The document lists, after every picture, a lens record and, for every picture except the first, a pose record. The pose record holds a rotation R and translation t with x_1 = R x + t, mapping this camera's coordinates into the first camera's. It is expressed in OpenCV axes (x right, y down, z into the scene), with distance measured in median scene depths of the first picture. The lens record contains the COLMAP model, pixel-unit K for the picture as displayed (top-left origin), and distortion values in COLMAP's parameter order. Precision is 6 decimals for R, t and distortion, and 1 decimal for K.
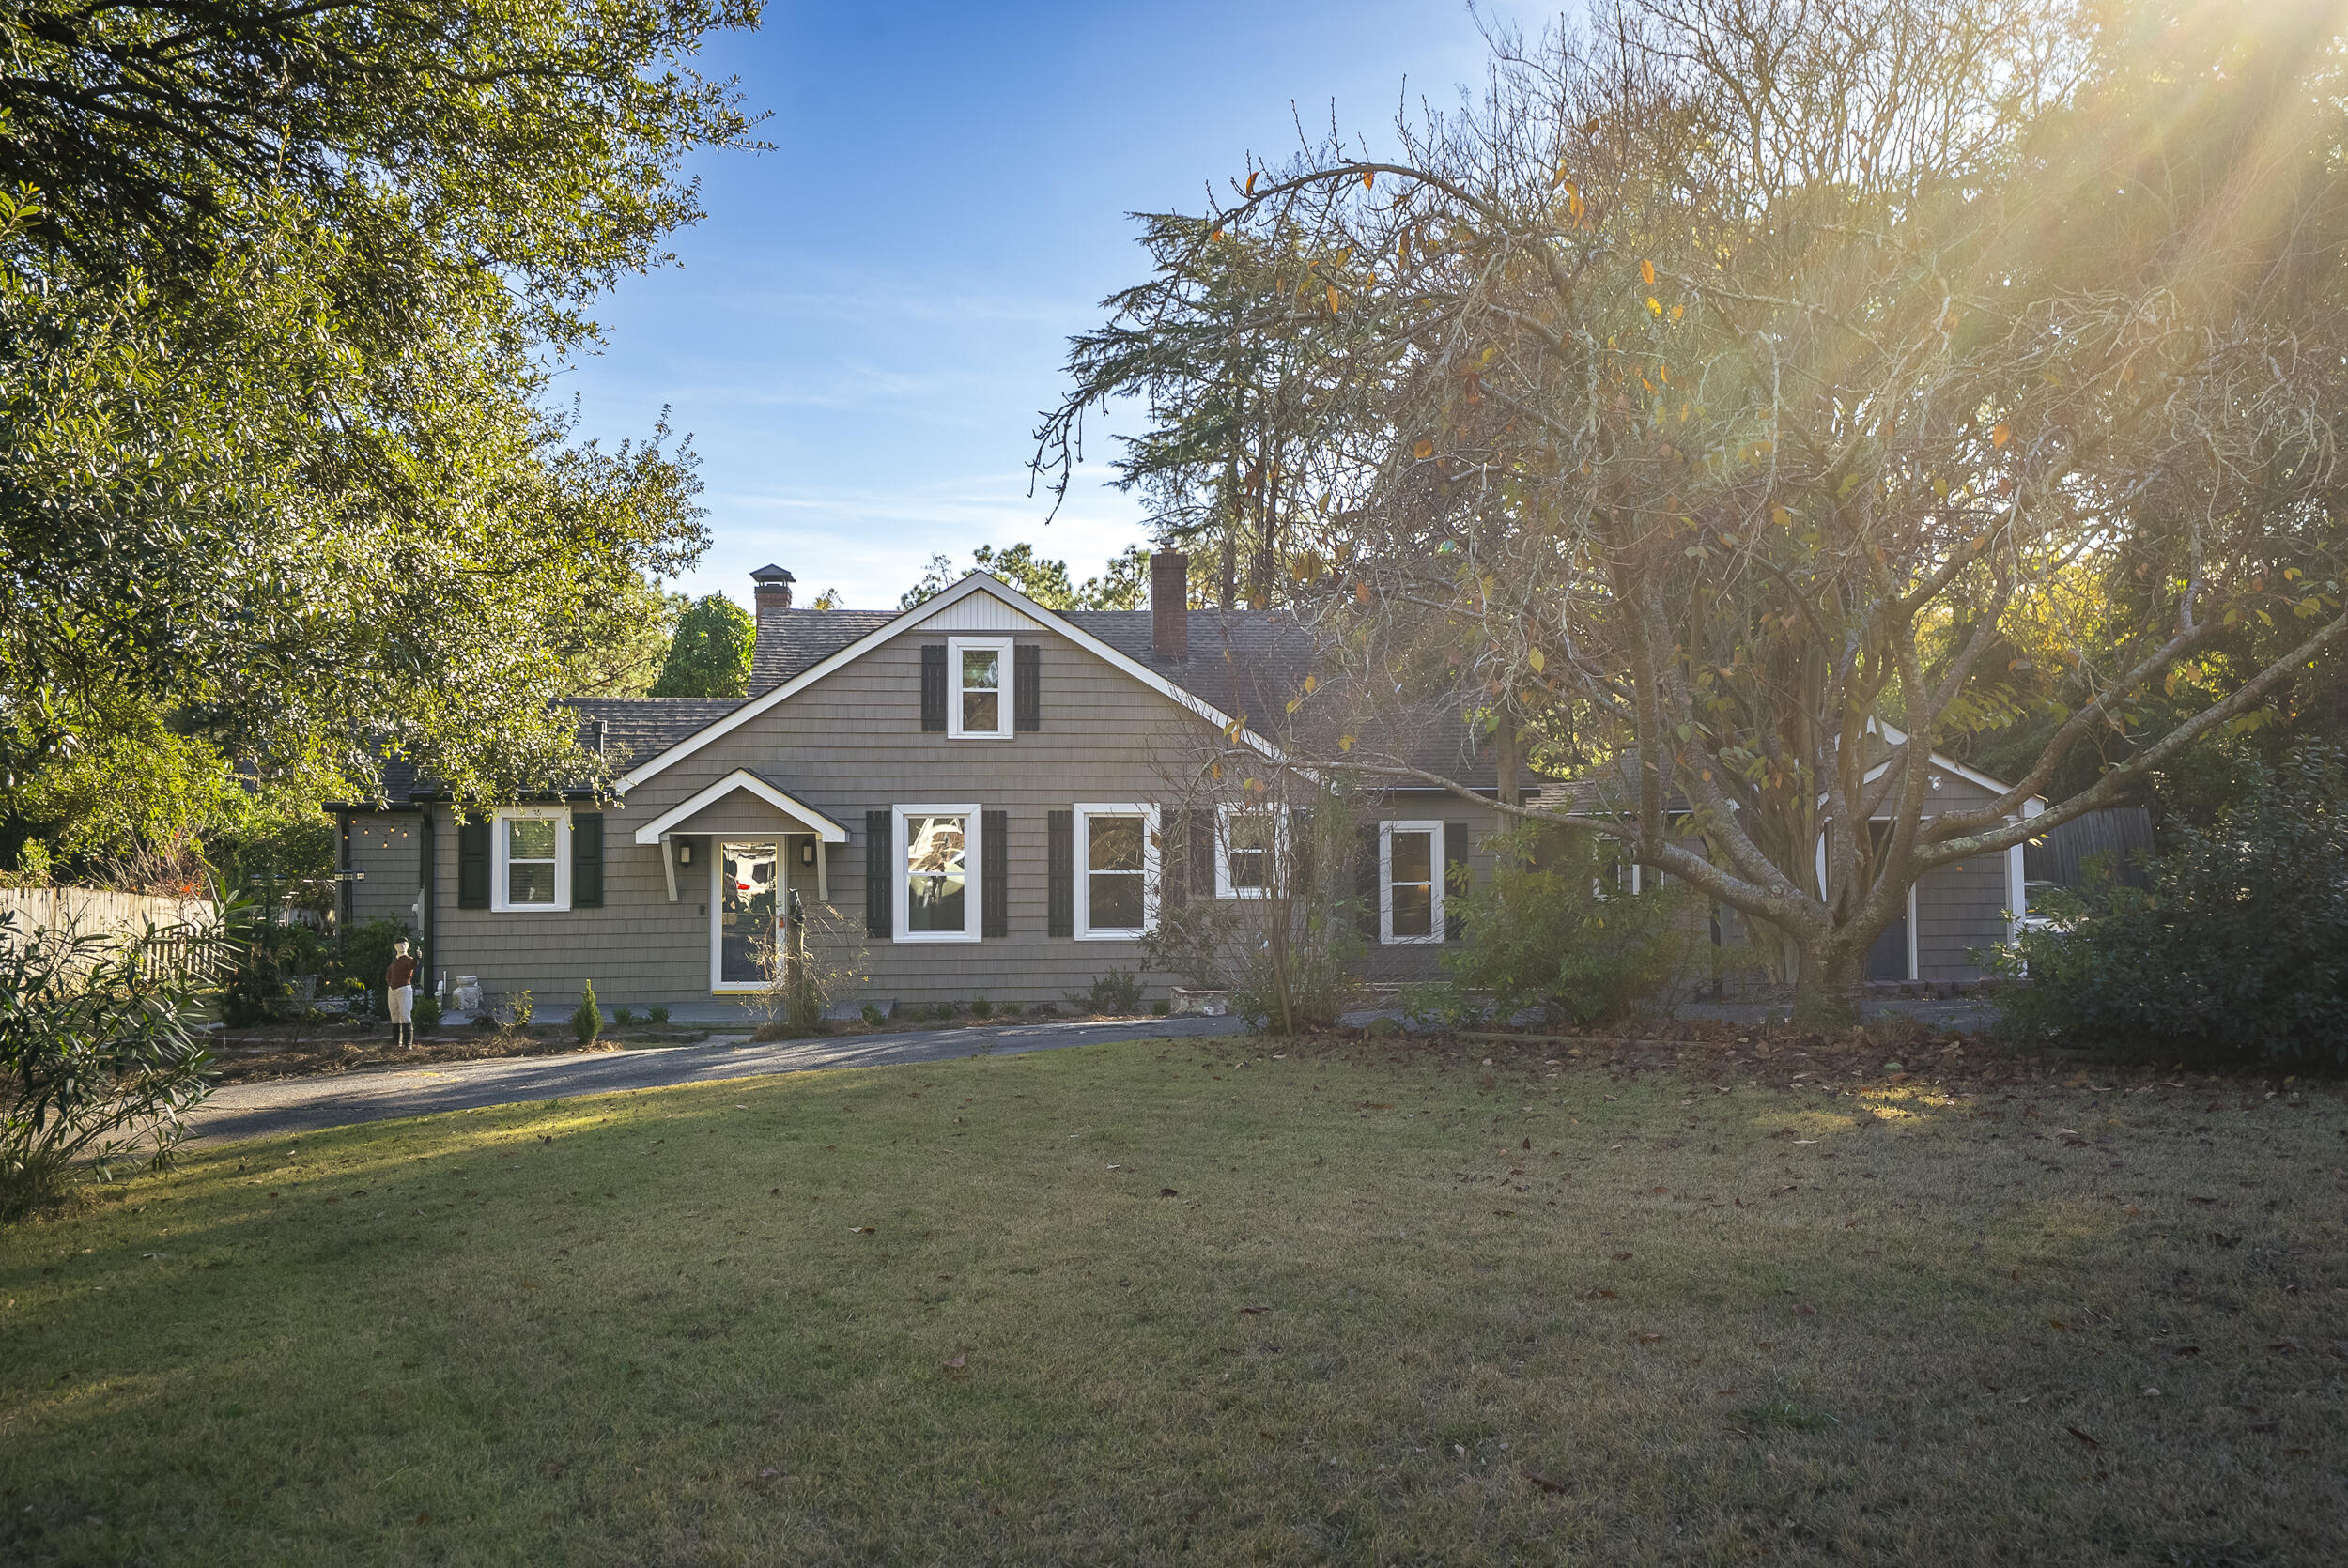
lens RADIAL K [[2101.2, 0, 1174.2], [0, 2101.2, 787.0], [0, 0, 1]] dist [0.067409, 0.002340]
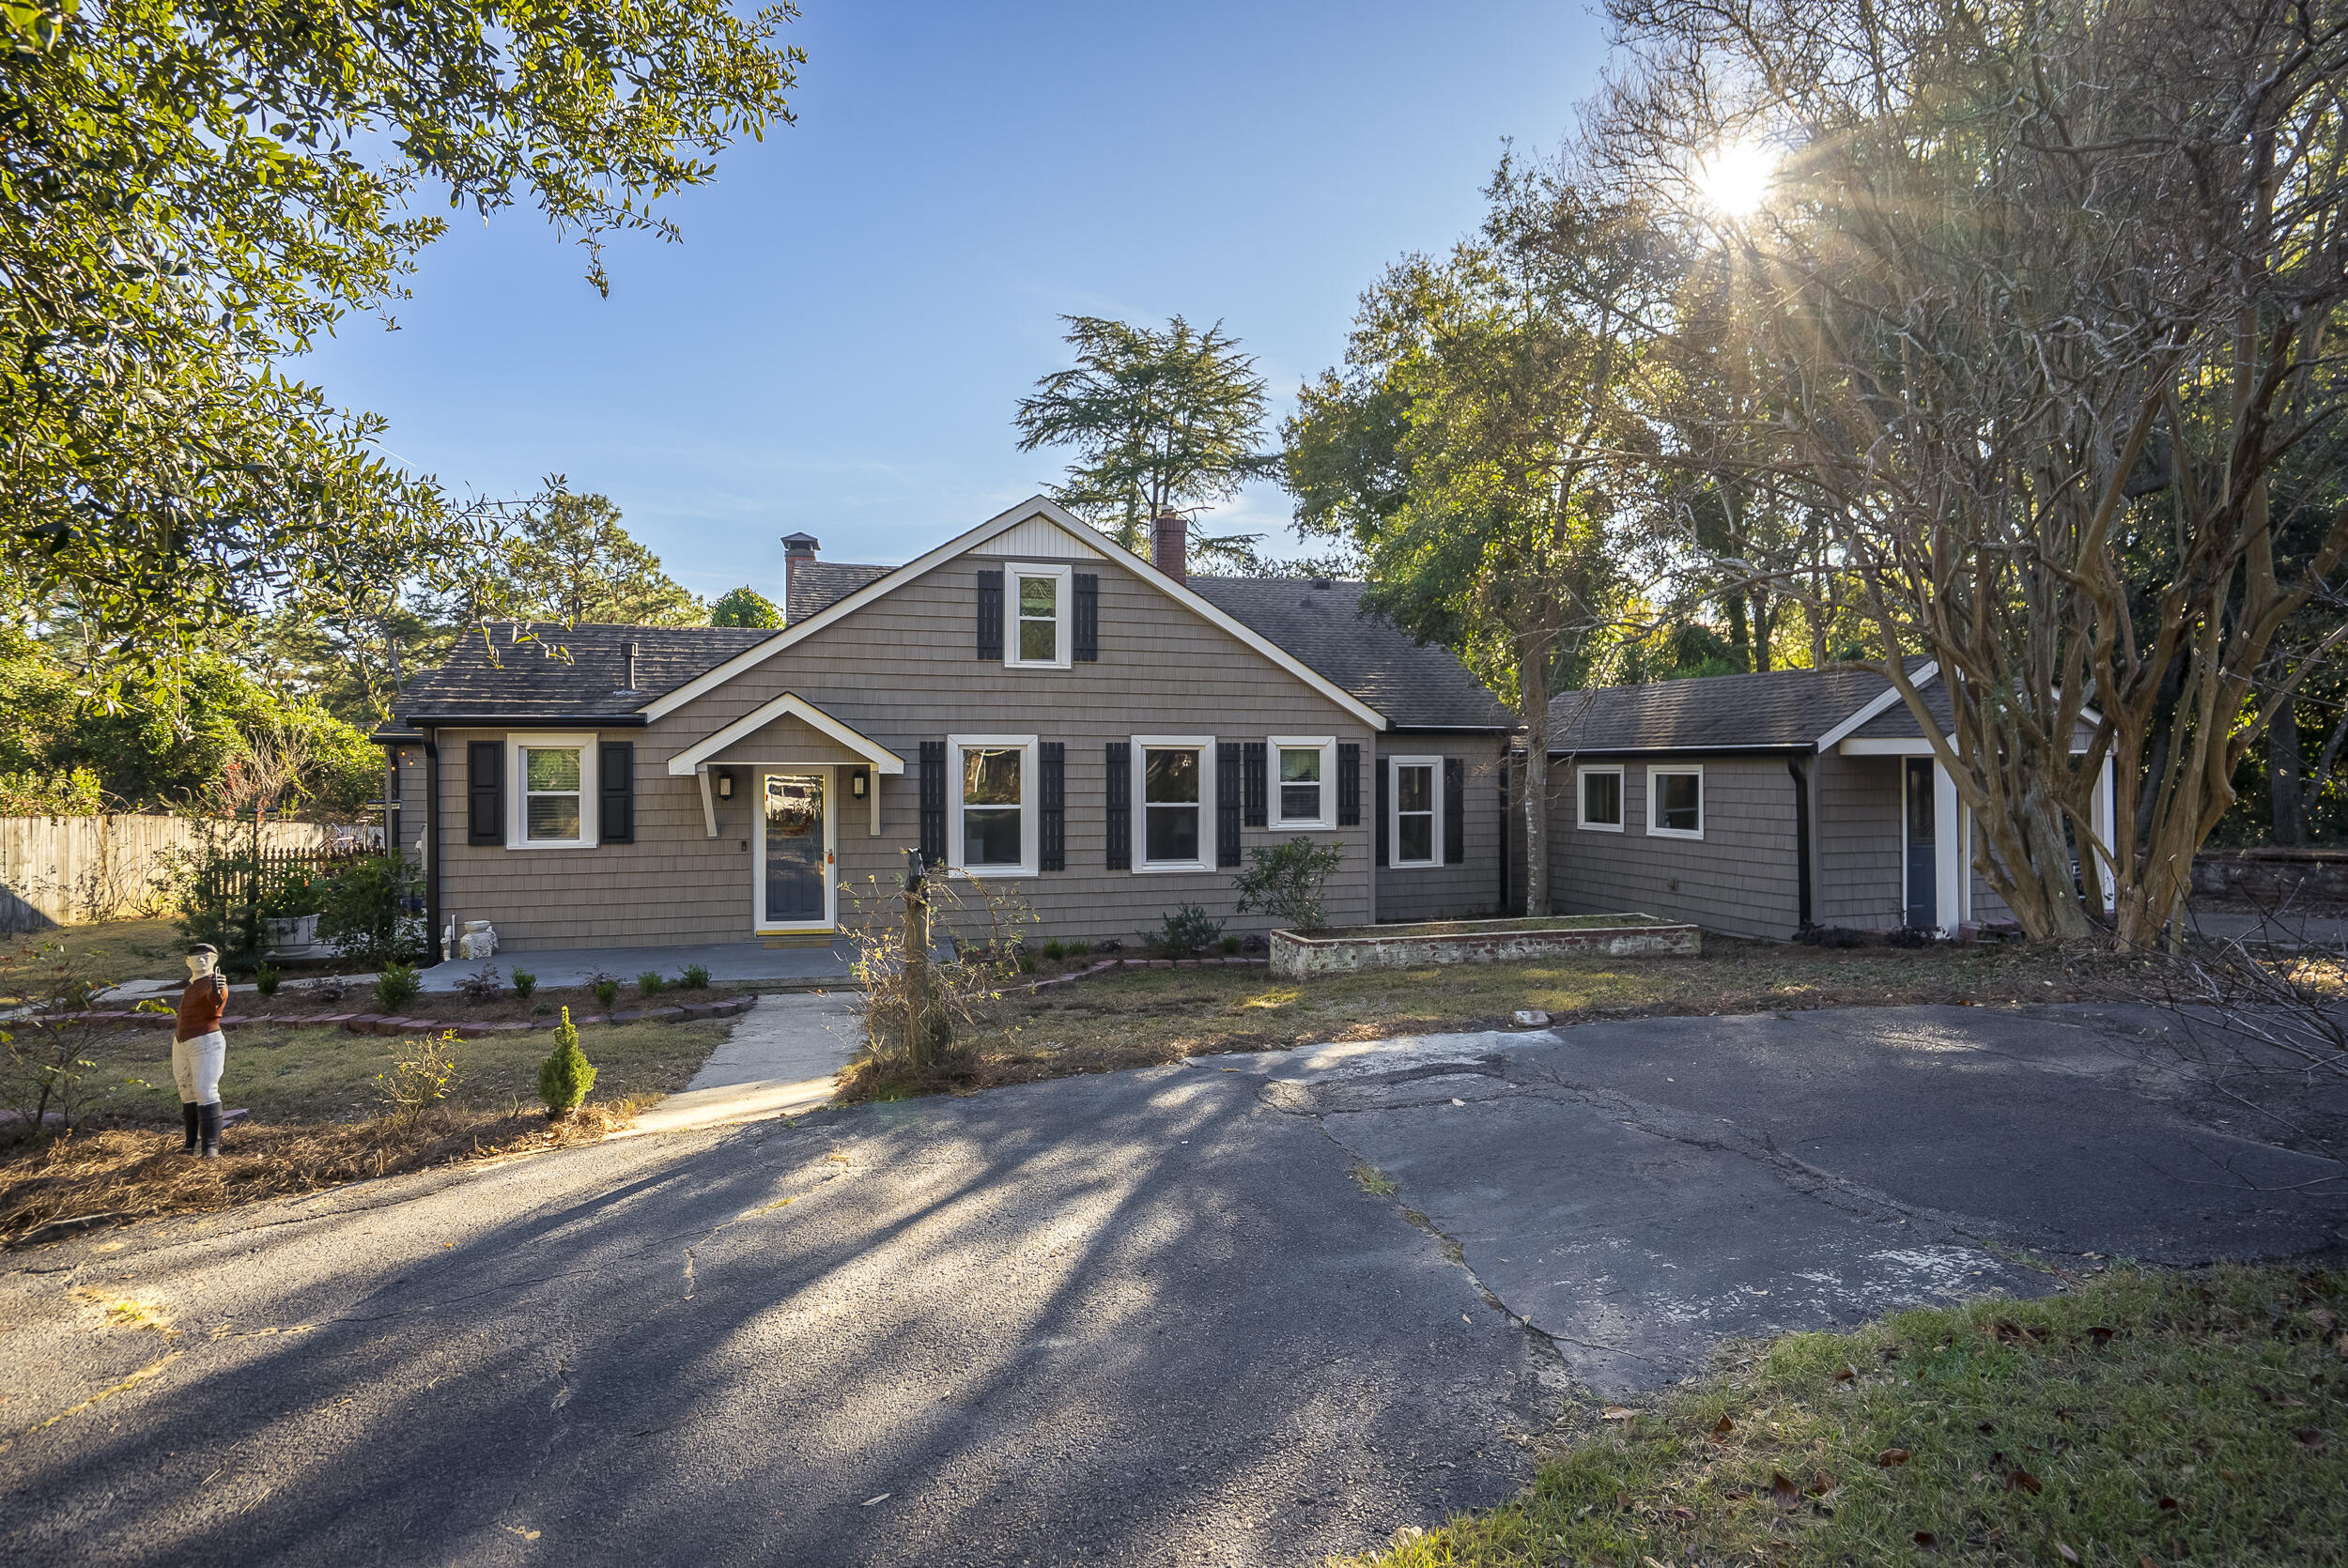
lens RADIAL K [[1146.0, 0, 1176.6], [0, 1146.0, 783.6], [0, 0, 1]] dist [-0.025347, 0.000169]
pose [[0.988239, 0.001475, 0.152909, -0.109909], [-0.006513, 0.999452, 0.032450, 0.012895], [-0.152777, -0.033064, 0.987707, 0.463389]]
